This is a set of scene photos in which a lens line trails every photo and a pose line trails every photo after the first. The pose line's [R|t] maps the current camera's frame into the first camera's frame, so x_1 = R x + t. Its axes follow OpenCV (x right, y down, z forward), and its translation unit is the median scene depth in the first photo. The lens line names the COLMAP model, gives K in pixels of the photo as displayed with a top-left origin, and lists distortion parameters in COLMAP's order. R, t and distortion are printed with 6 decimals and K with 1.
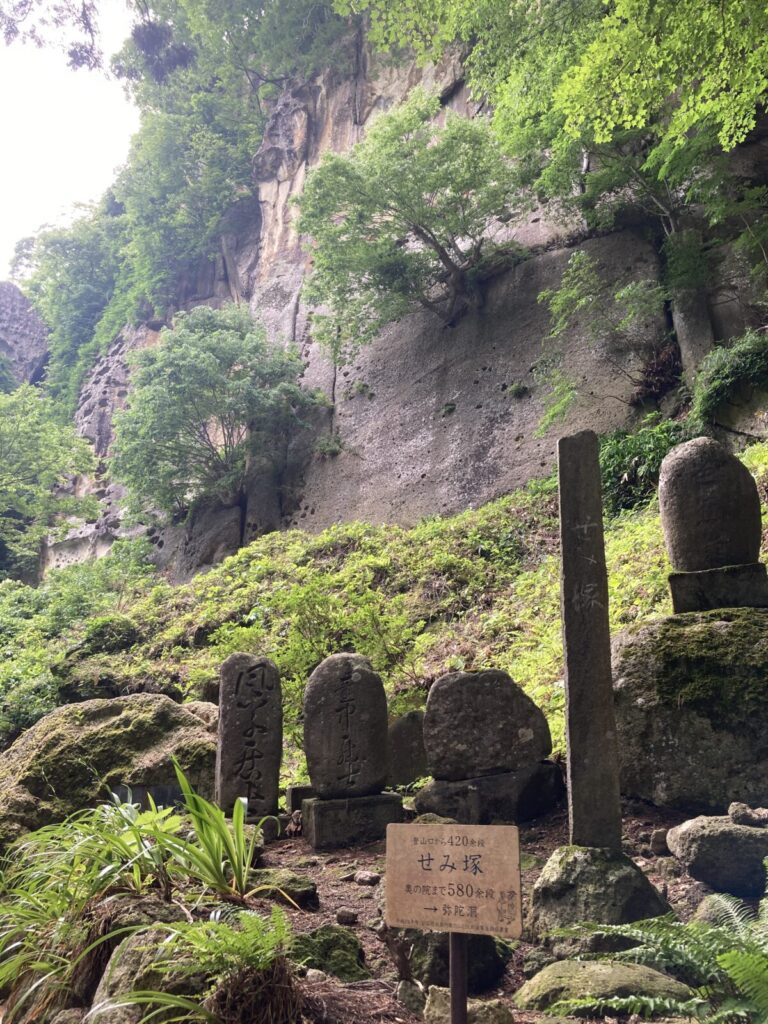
lens RADIAL K [[859.7, 0, 384.0], [0, 859.7, 512.0], [0, 0, 1]] dist [0.111752, -0.289946]
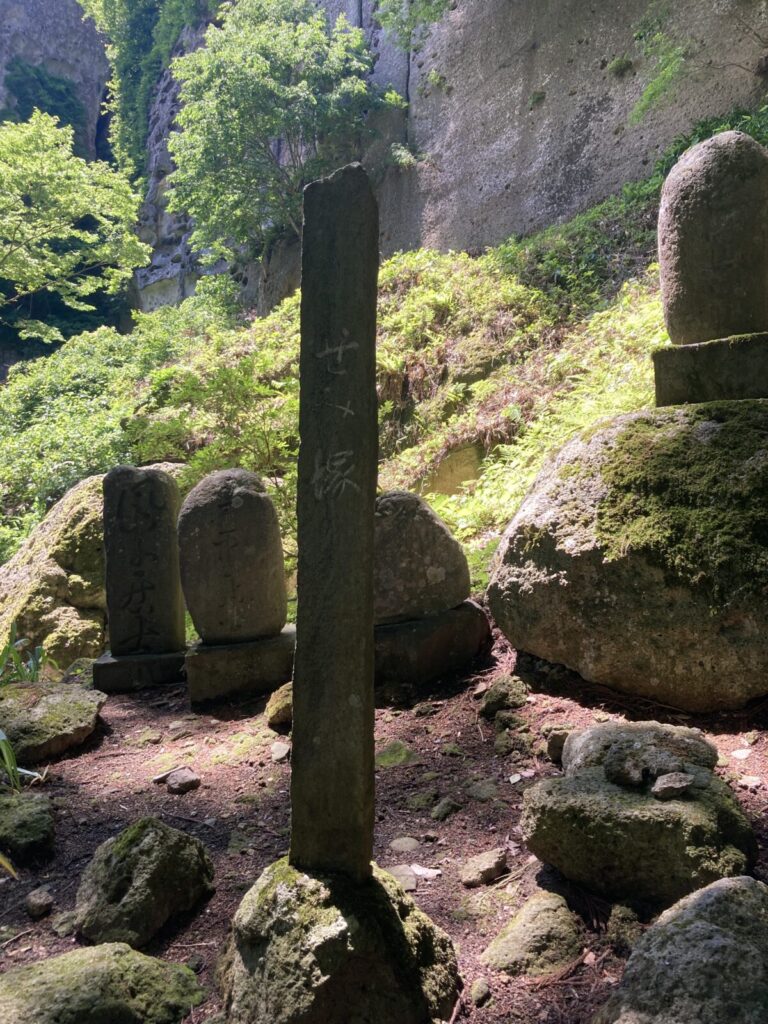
lens RADIAL K [[861.4, 0, 384.0], [0, 861.4, 512.0], [0, 0, 1]] dist [0.050434, -0.059160]
pose [[0.988885, -0.020623, -0.147248, 0.064742], [0.065532, 0.949408, 0.307132, -0.010413], [0.133464, -0.313368, 0.940206, 0.079887]]
